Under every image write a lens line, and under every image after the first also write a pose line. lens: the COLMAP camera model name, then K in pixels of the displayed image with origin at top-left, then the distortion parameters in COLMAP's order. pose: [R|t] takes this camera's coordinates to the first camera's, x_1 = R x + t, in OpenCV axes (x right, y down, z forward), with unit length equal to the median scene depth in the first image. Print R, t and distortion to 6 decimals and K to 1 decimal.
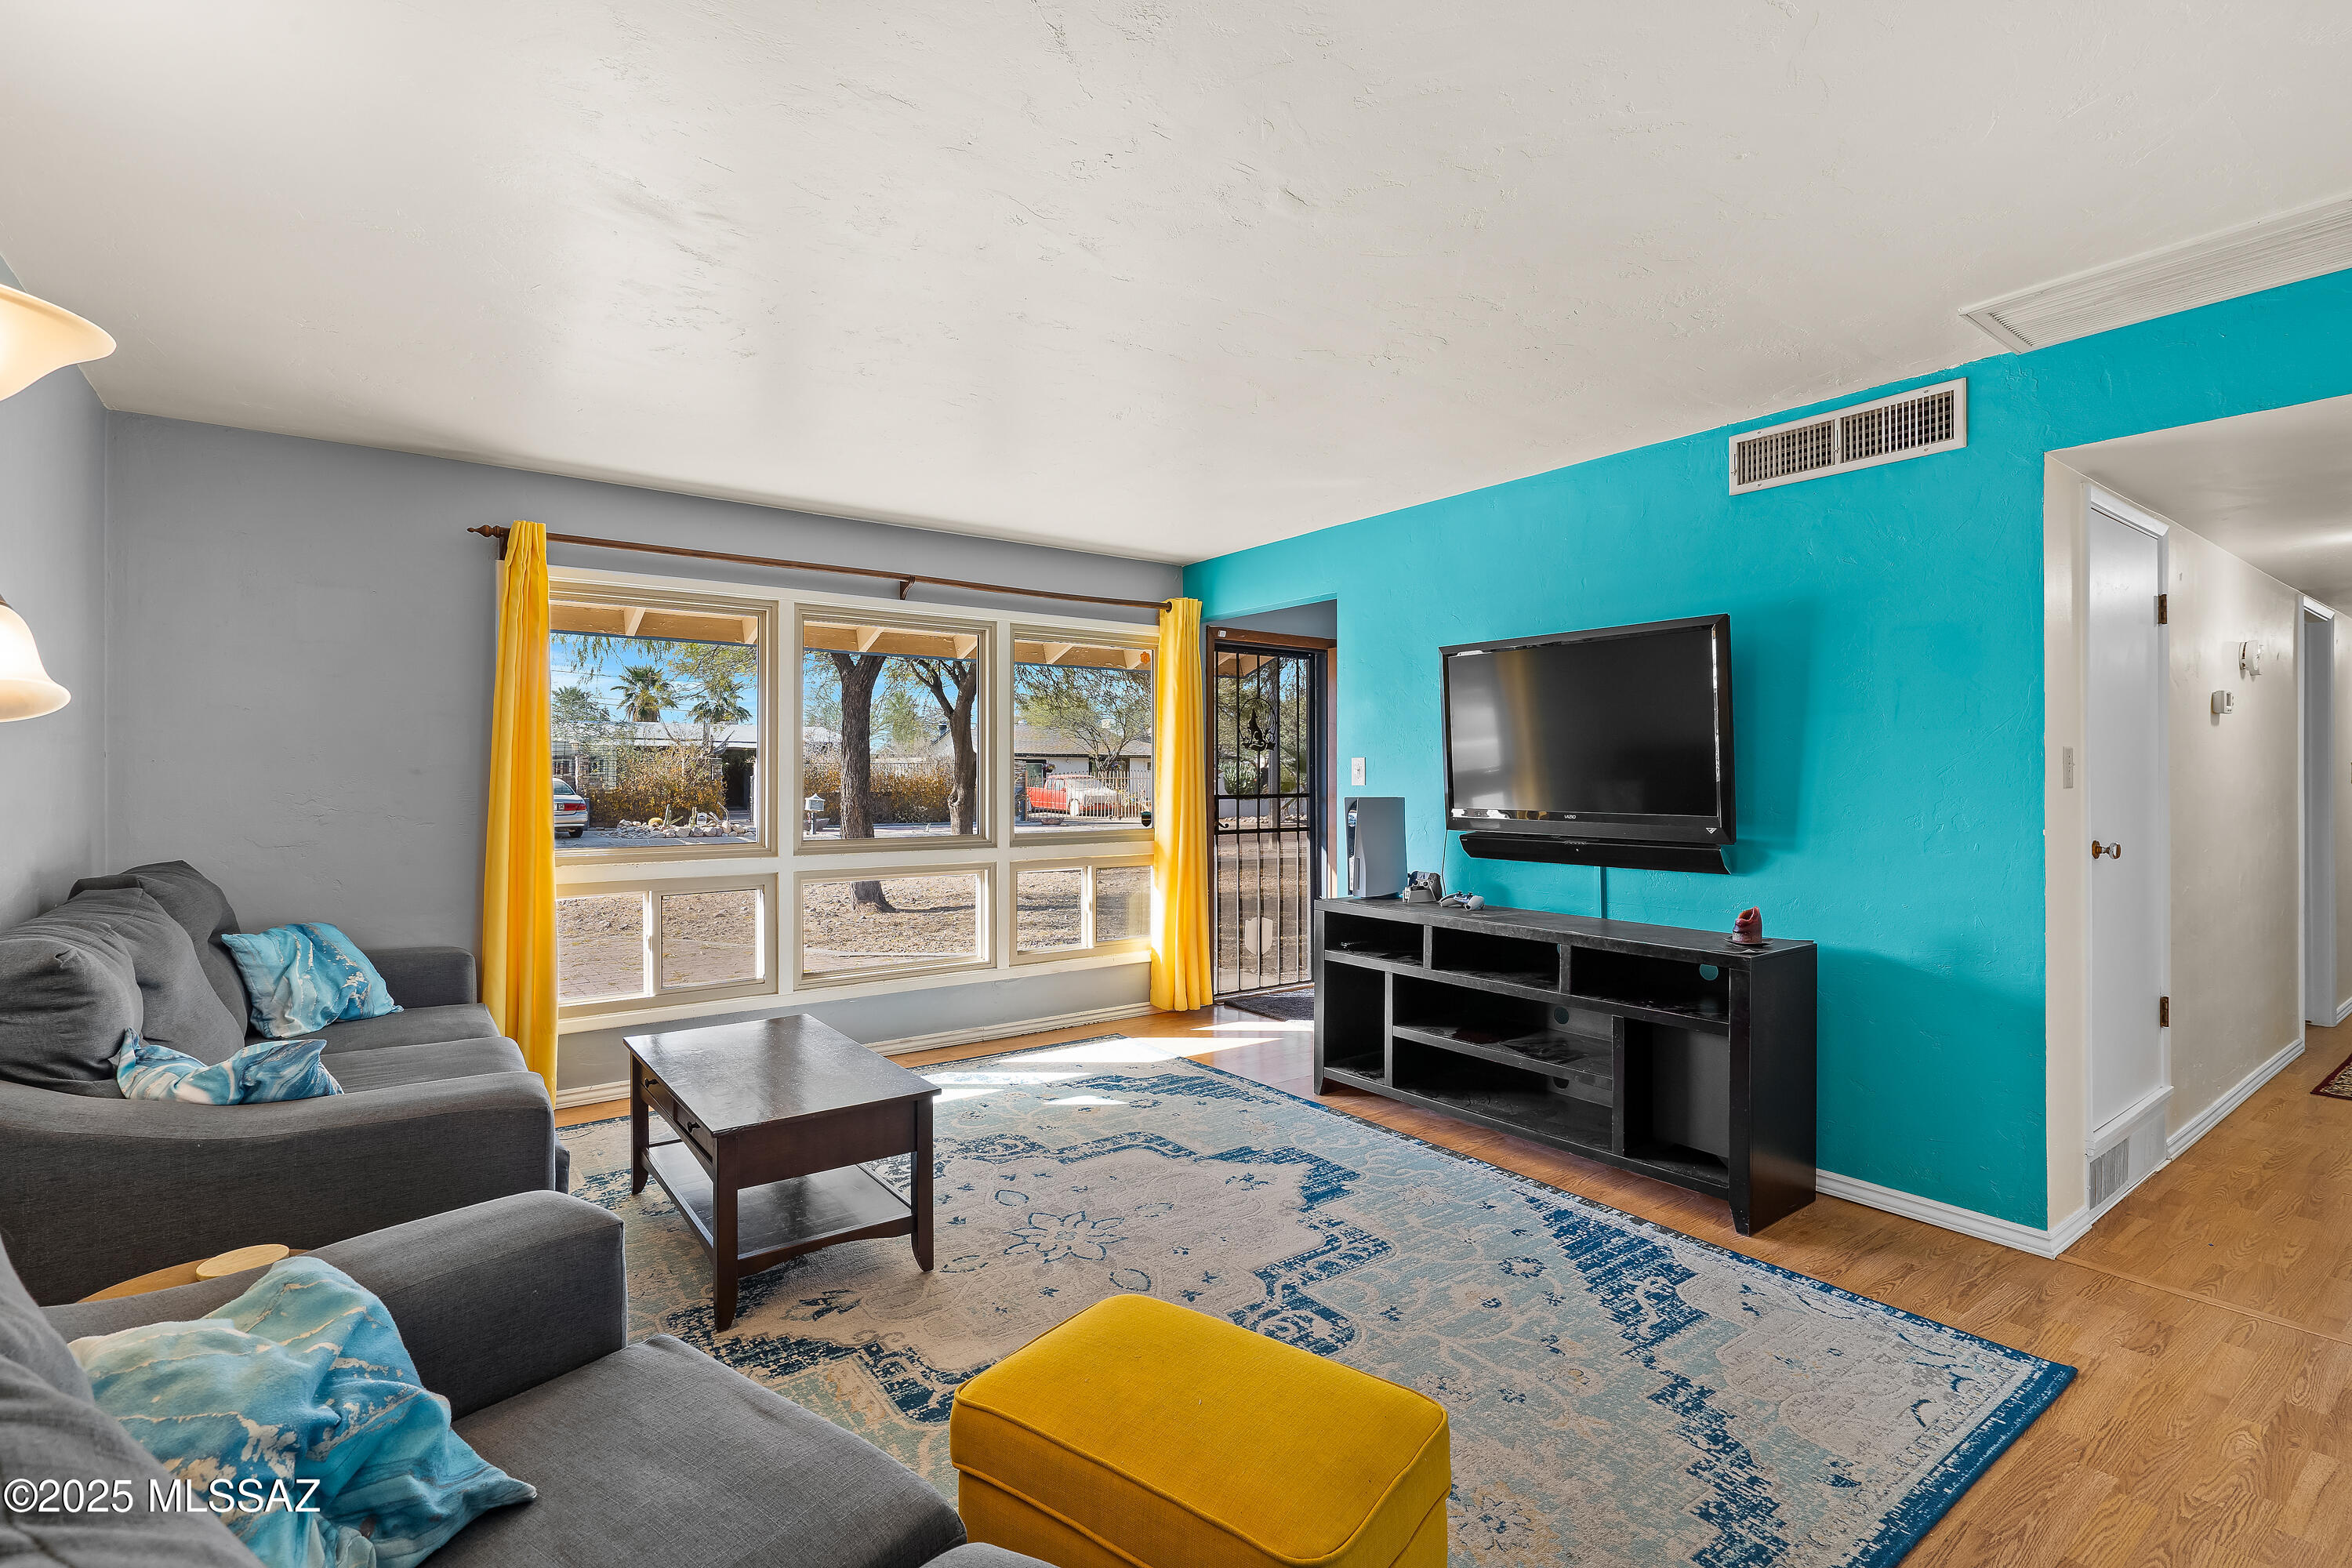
lens RADIAL K [[1080.0, 0, 1180.5], [0, 1080.0, 778.8], [0, 0, 1]] dist [-0.007084, 0.003636]
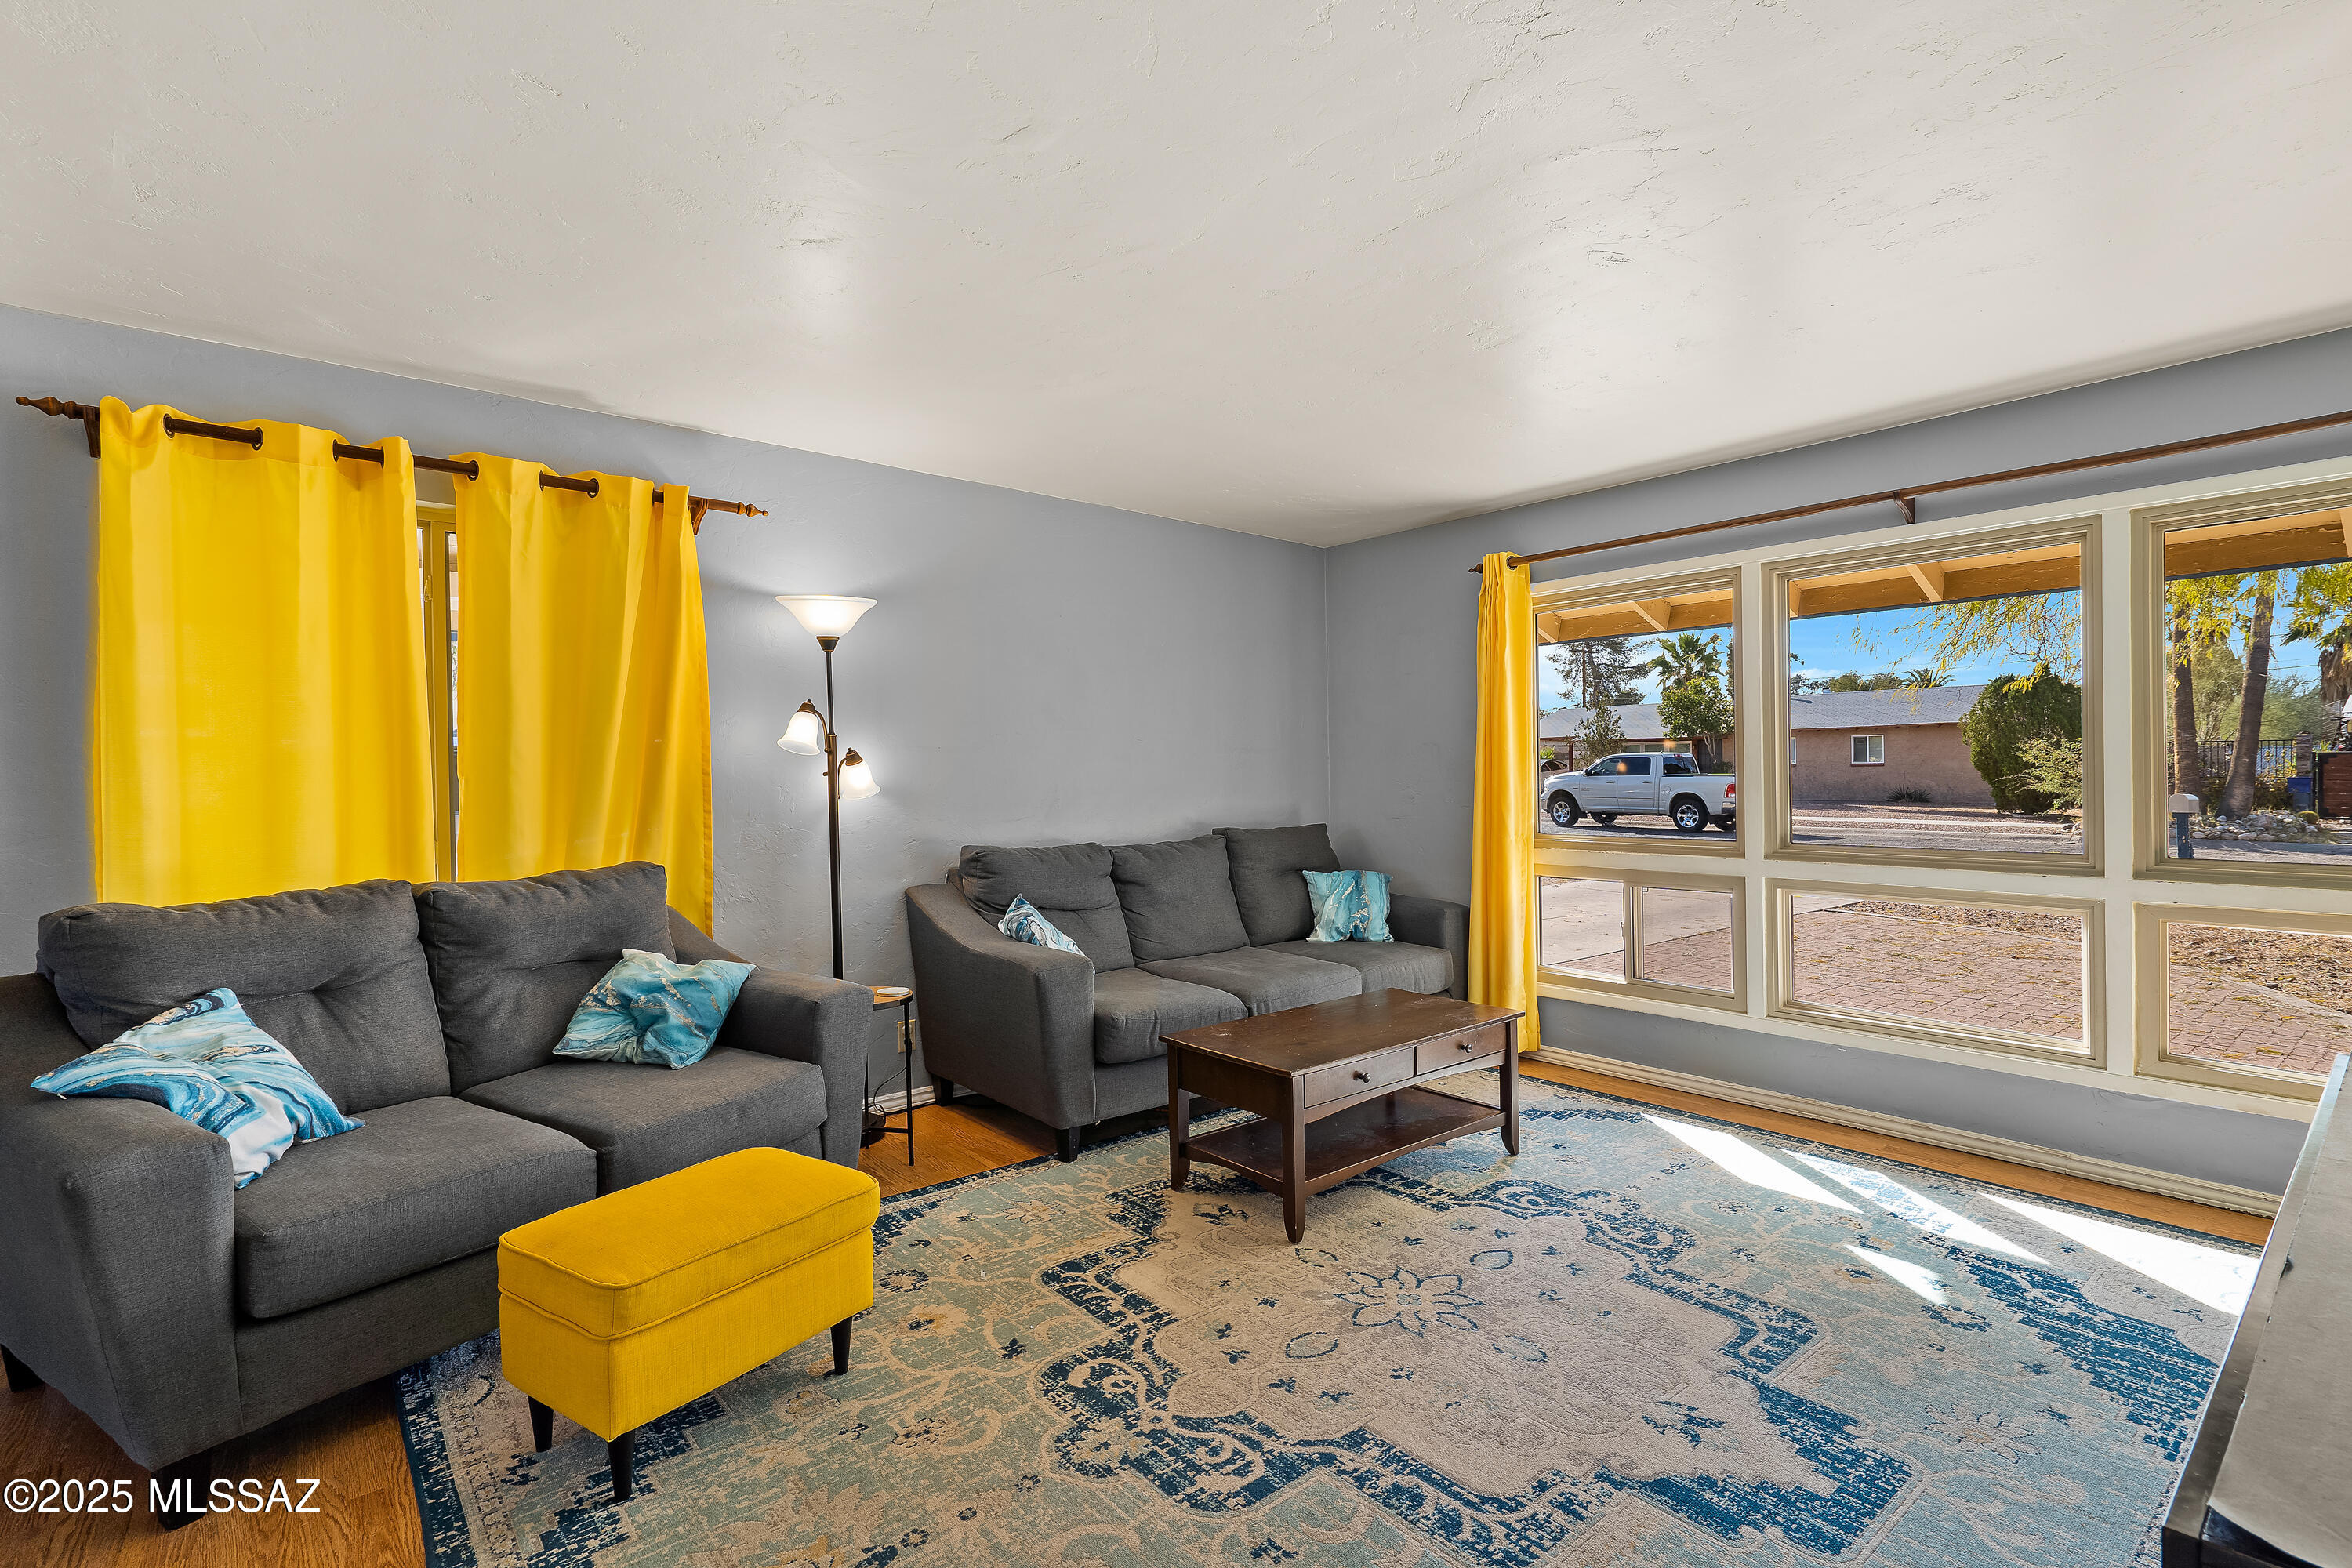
lens RADIAL K [[1080.0, 0, 1180.9], [0, 1080.0, 782.1], [0, 0, 1]] dist [-0.007084, 0.003636]
pose [[0.067307, 0.005015, -0.997720, 0.611193], [0.006349, 0.999965, 0.005455, 0.004334], [0.997712, -0.006702, 0.067273, 0.633450]]
